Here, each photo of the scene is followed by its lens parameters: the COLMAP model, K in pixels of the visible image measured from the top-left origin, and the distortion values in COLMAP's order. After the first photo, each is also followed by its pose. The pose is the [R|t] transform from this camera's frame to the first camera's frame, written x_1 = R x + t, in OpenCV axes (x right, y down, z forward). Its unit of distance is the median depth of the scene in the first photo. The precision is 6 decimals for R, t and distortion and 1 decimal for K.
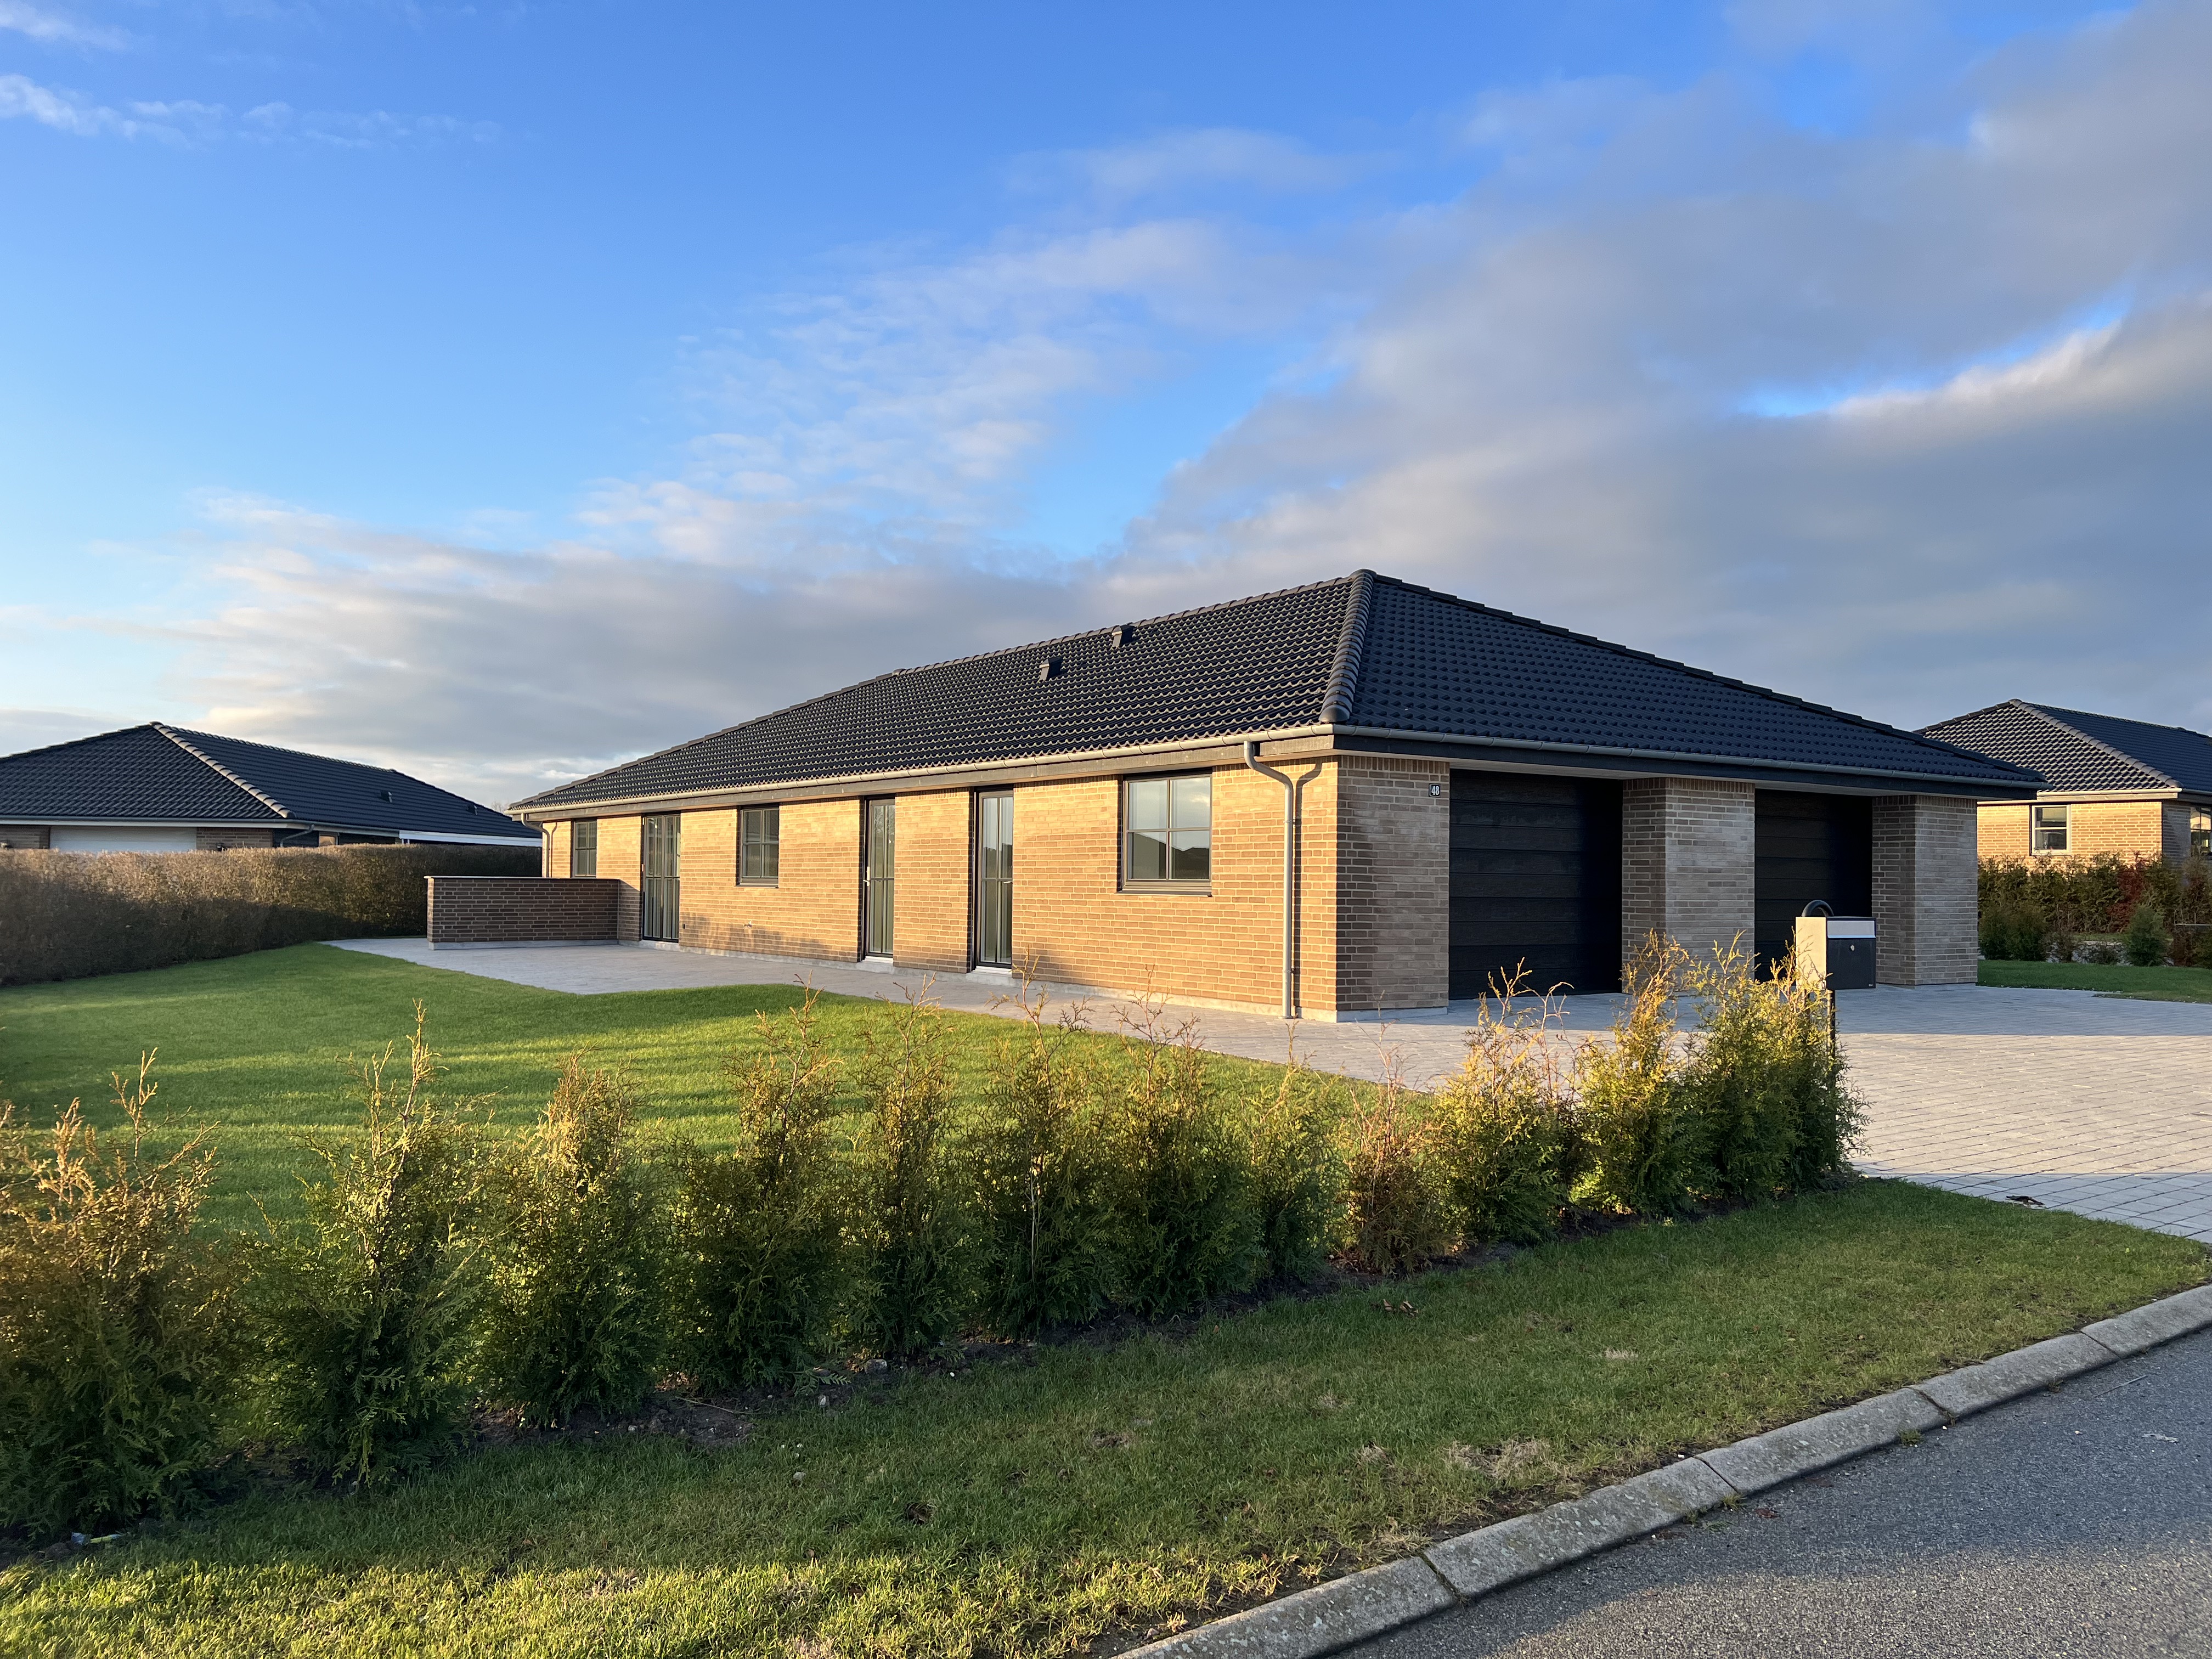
lens RADIAL K [[1616.6, 0, 1106.0], [0, 1616.6, 829.5], [0, 0, 1]] dist [0.043255, -0.046539]
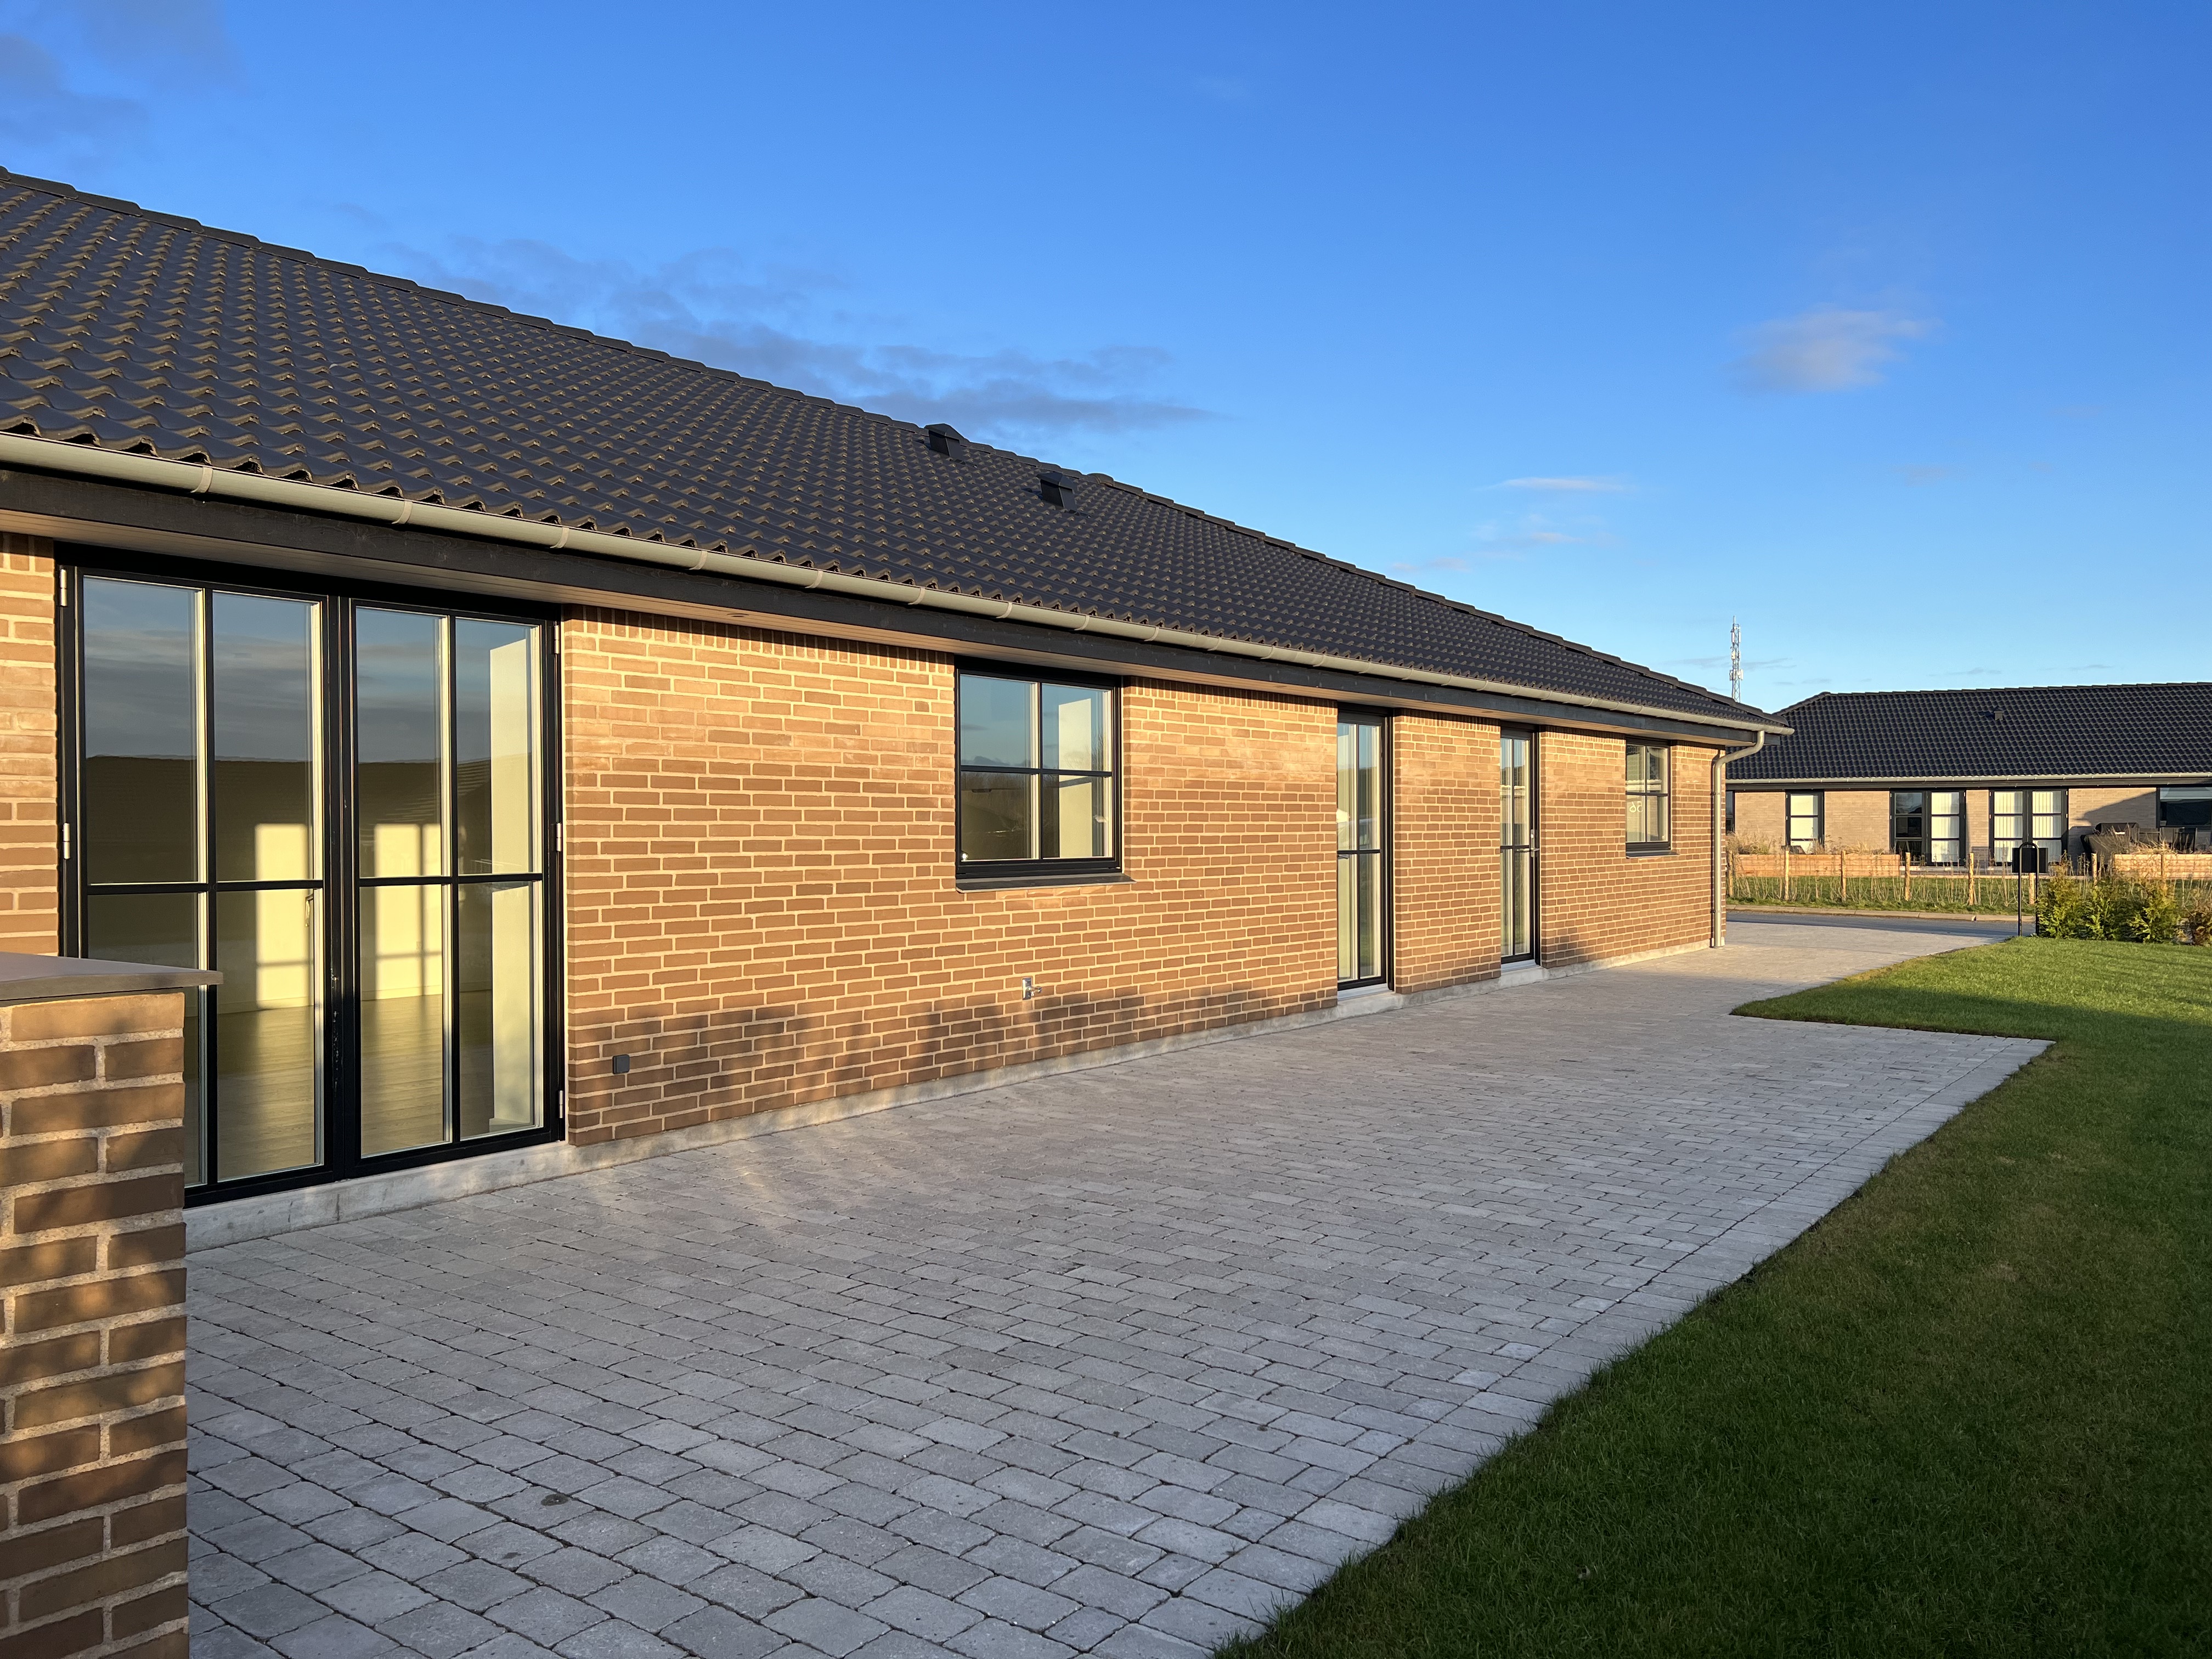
lens RADIAL K [[1616.6, 0, 1106.0], [0, 1616.6, 829.5], [0, 0, 1]] dist [0.043255, -0.046539]
pose [[-0.296968, -0.029419, 0.954434, -0.680829], [-0.048145, 0.998715, 0.015803, 0.018430], [-0.953673, -0.041258, -0.298003, 1.292664]]
